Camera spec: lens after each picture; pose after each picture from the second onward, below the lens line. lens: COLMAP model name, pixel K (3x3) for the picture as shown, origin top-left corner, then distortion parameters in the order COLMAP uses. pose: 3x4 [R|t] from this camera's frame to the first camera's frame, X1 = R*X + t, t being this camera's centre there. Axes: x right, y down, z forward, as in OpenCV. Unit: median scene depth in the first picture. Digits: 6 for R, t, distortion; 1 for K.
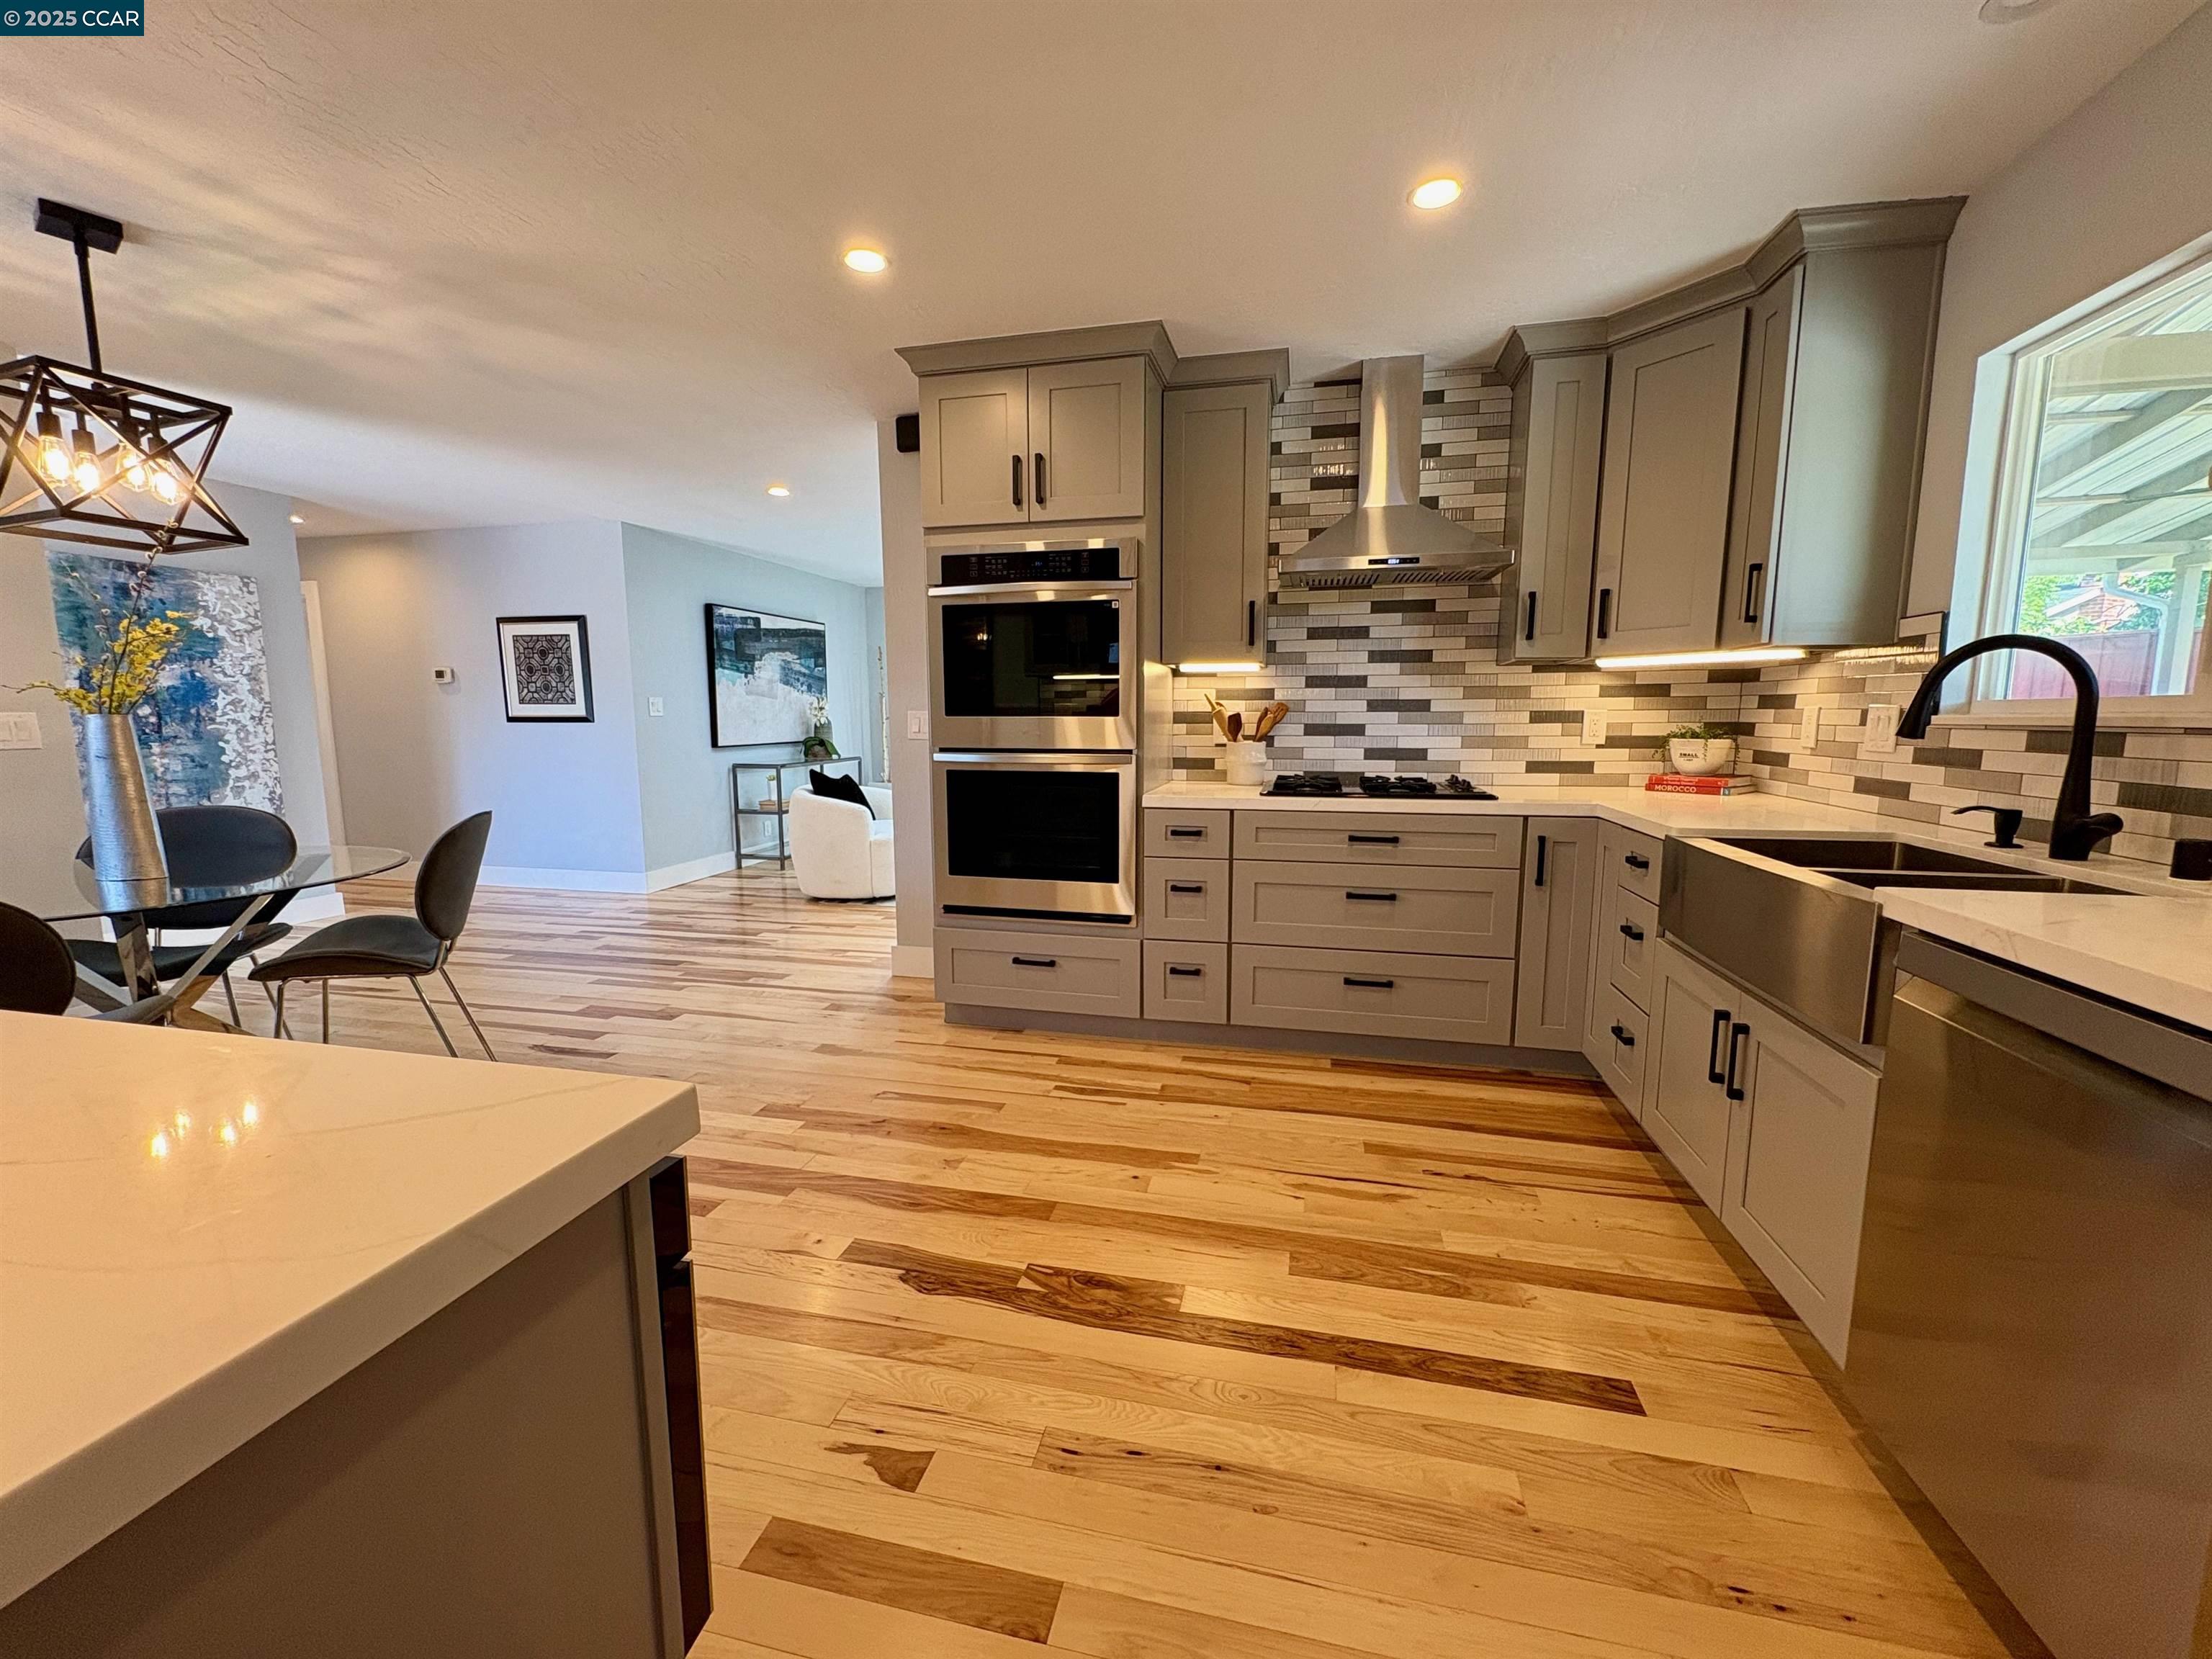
lens RADIAL K [[877.5, 0, 1098.6], [0, 877.5, 832.6], [0, 0, 1]] dist [-0.000434, 0.000135]
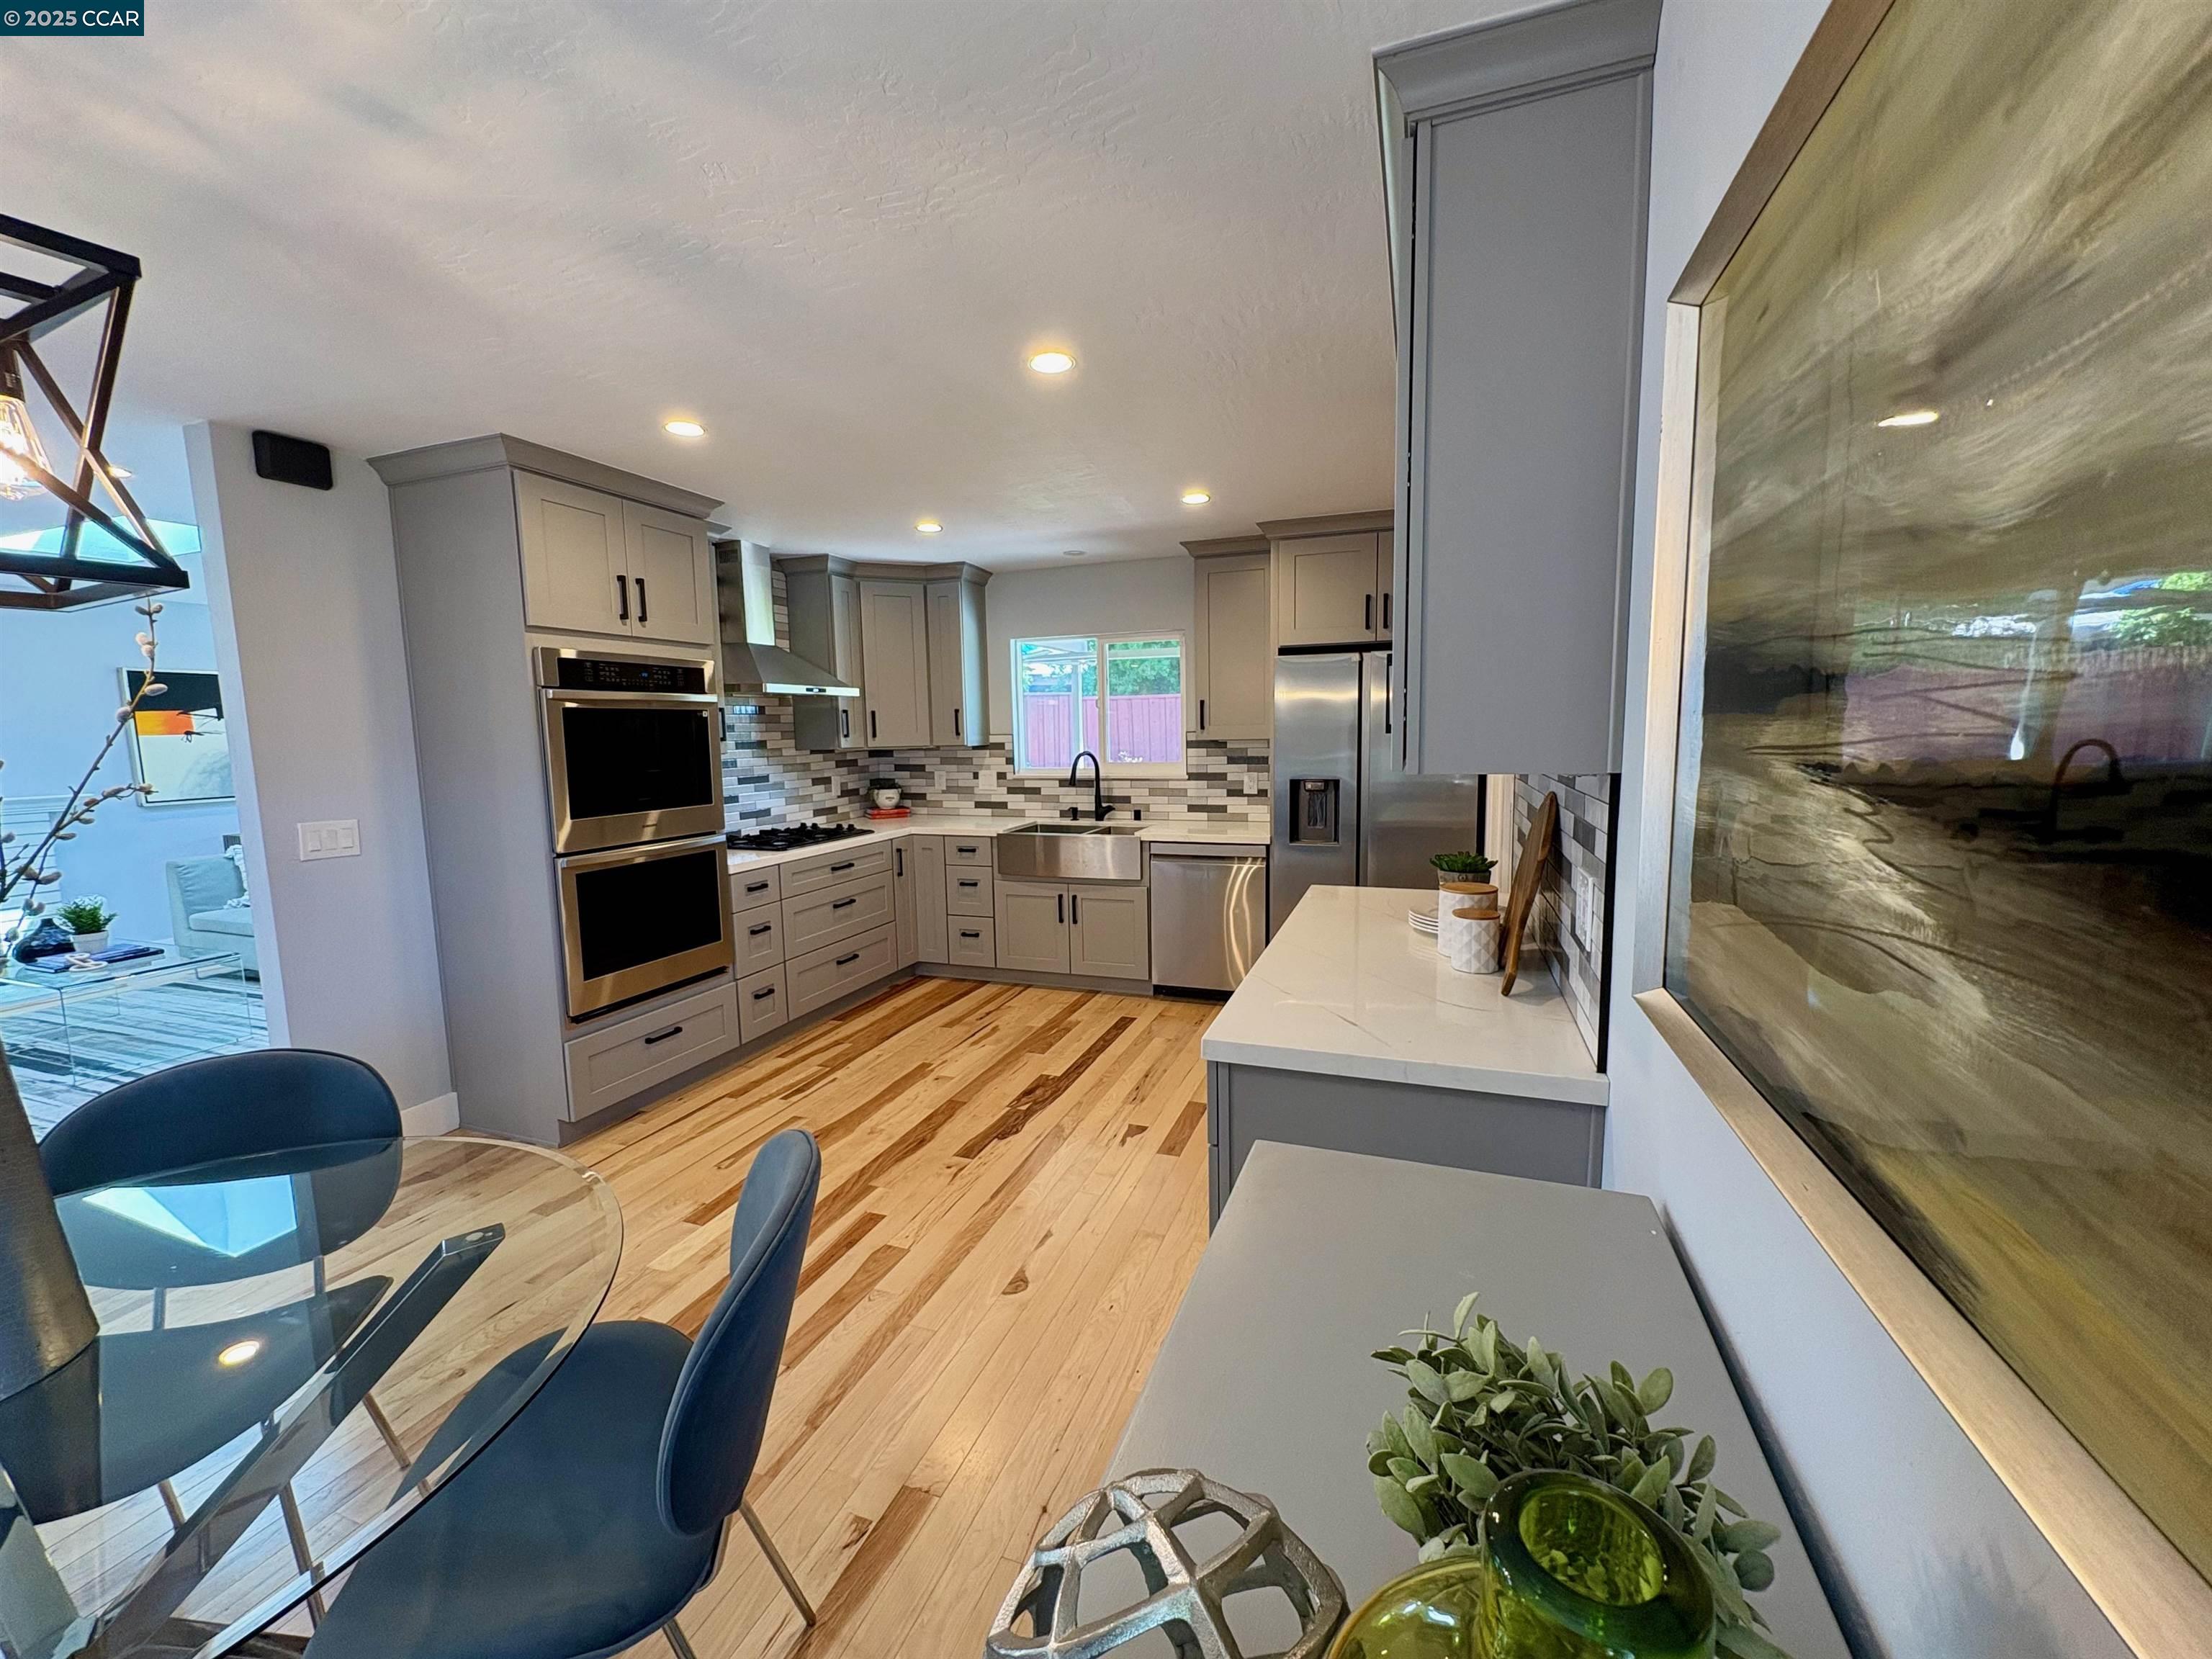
lens RADIAL K [[877.5, 0, 1109.6], [0, 877.5, 828.1], [0, 0, 1]] dist [-0.000434, 0.000135]
pose [[0.116438, -0.114236, 0.986606, -1.297802], [0.148763, 0.984163, 0.096397, -0.156096], [-0.981994, 0.135546, 0.131588, 0.351227]]
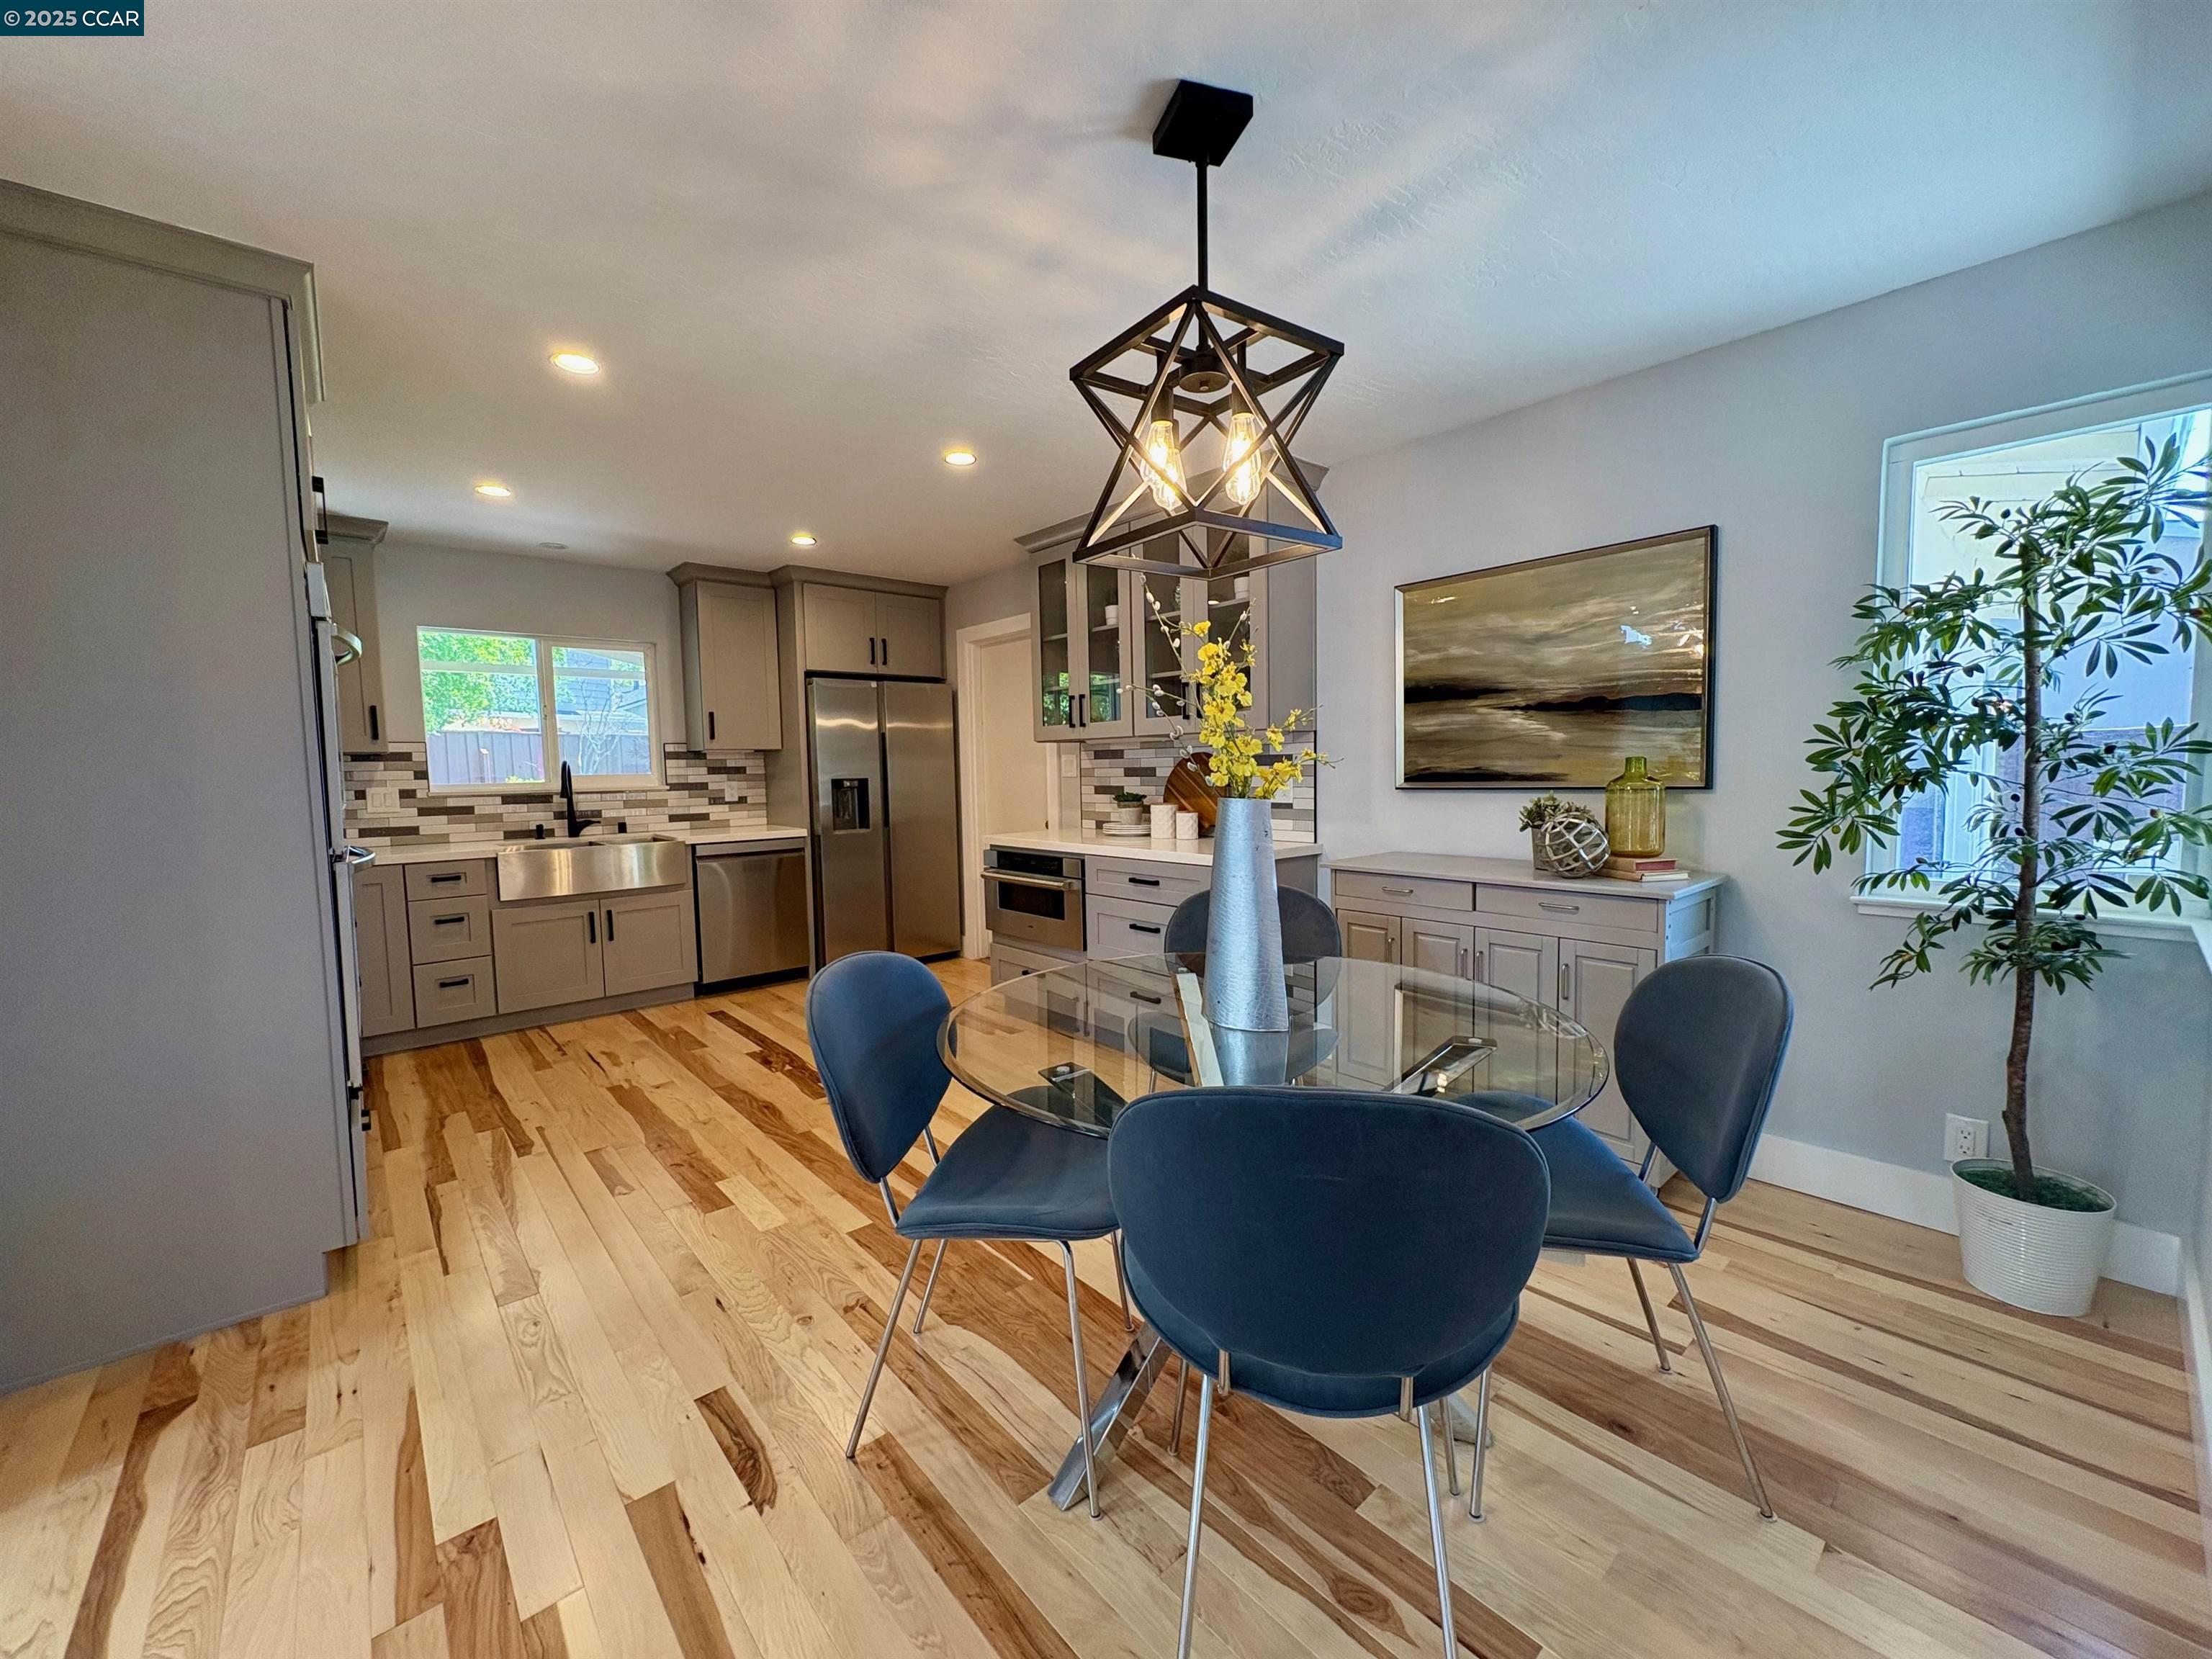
lens RADIAL K [[877.5, 0, 1107.4], [0, 877.5, 828.0], [0, 0, 1]] dist [-0.000434, 0.000135]
pose [[-0.815225, -0.026380, 0.578543, -1.304421], [0.094240, 0.979605, 0.177460, -0.224482], [-0.571425, 0.199192, -0.796113, 1.475746]]
